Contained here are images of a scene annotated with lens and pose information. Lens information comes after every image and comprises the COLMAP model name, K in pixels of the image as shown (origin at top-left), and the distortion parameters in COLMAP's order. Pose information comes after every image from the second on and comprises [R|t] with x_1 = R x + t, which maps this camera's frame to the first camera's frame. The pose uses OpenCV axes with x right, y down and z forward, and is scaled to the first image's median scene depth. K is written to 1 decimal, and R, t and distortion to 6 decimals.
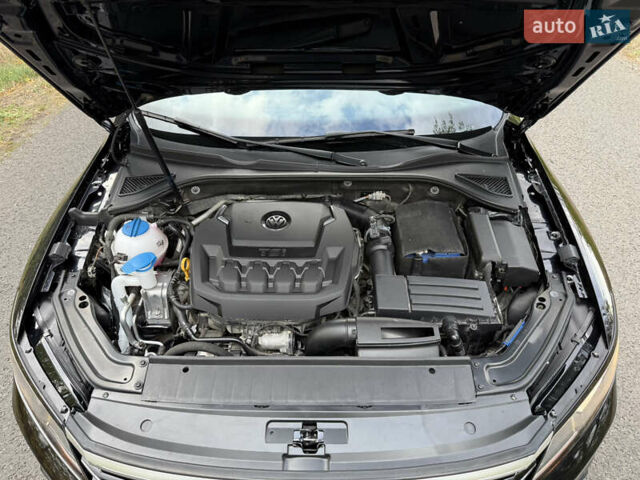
lens RADIAL K [[444.5, 0, 320.0], [0, 444.5, 240.0], [0, 0, 1]] dist [0.061913, -0.121660]
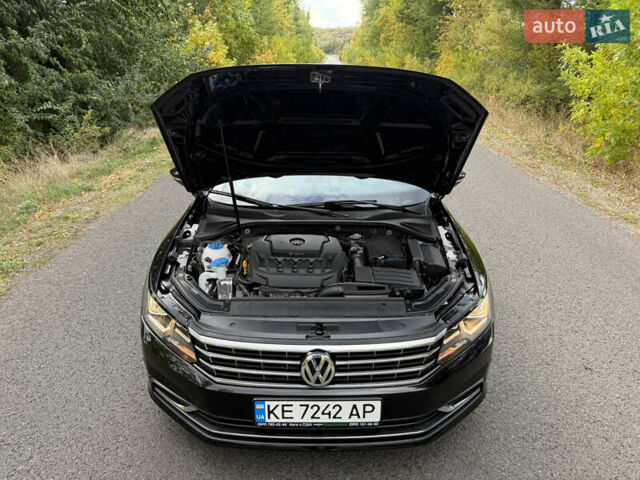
lens RADIAL K [[444.5, 0, 320.0], [0, 444.5, 240.0], [0, 0, 1]] dist [0.061913, -0.121660]
pose [[0.999701, 0.008714, 0.022855, -0.048269], [-0.001786, 0.957909, -0.287066, 0.441804], [-0.024395, 0.286939, 0.957638, -0.661506]]
